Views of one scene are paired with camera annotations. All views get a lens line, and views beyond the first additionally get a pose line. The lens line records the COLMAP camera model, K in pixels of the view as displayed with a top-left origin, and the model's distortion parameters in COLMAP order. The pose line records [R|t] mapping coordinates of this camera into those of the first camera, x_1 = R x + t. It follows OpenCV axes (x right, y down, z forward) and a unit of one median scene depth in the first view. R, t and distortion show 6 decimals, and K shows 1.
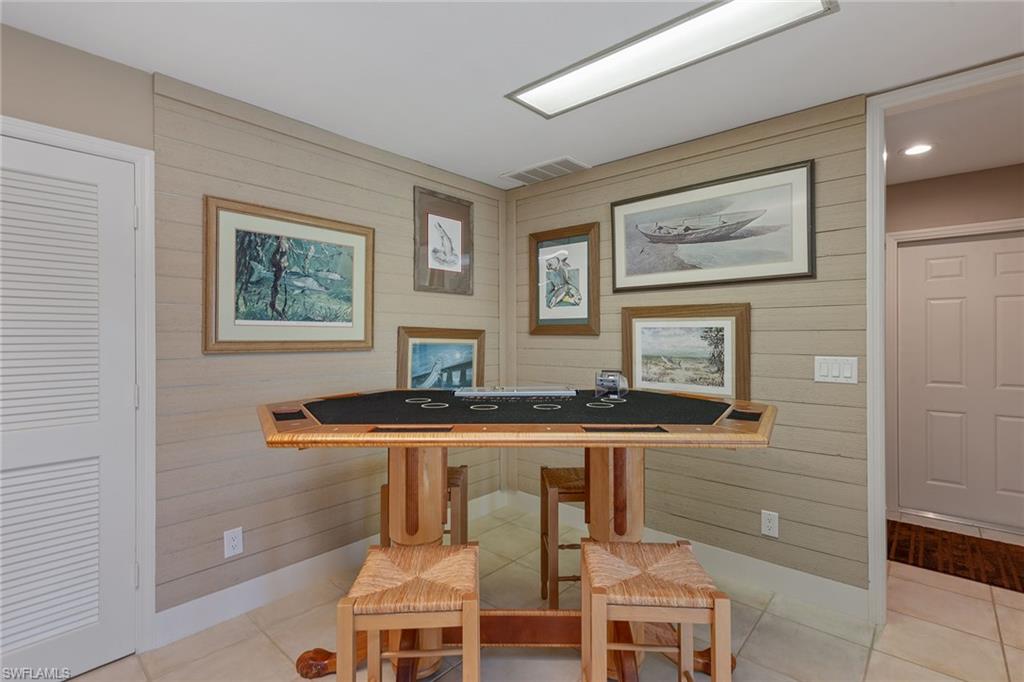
lens RADIAL K [[492.1, 0, 501.1], [0, 492.1, 335.8], [0, 0, 1]] dist [0.009183, -0.000395]
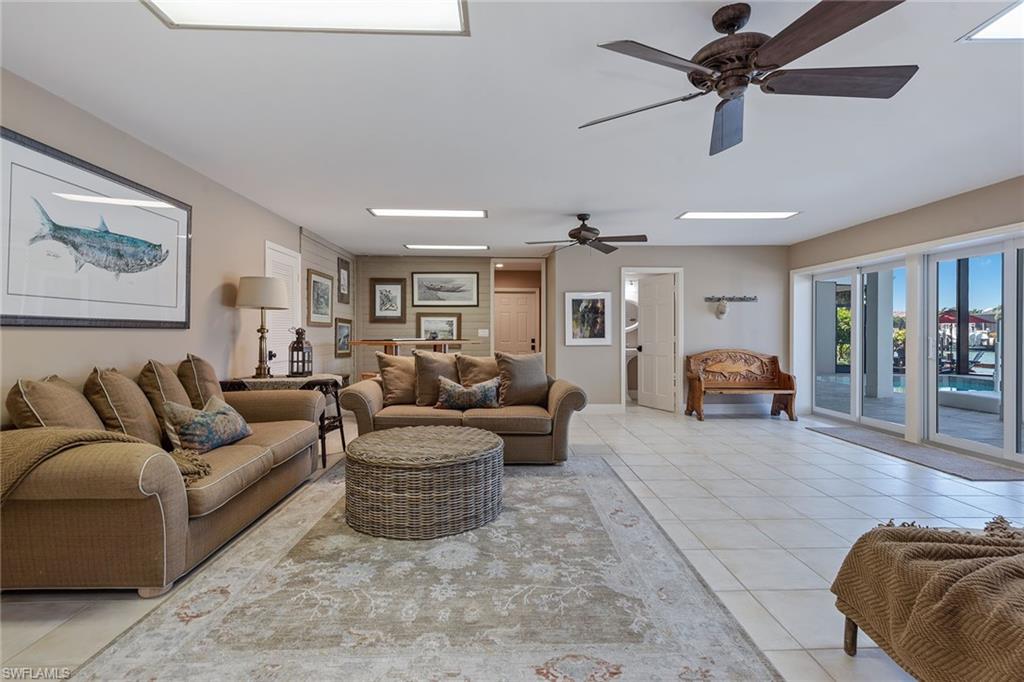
lens RADIAL K [[492.1, 0, 511.7], [0, 492.1, 335.7], [0, 0, 1]] dist [0.009183, -0.000395]
pose [[0.726989, -0.003099, 0.686642, -1.204601], [-0.004517, 0.999947, 0.009295, 0.040806], [-0.686634, -0.009859, 0.726936, -1.282564]]
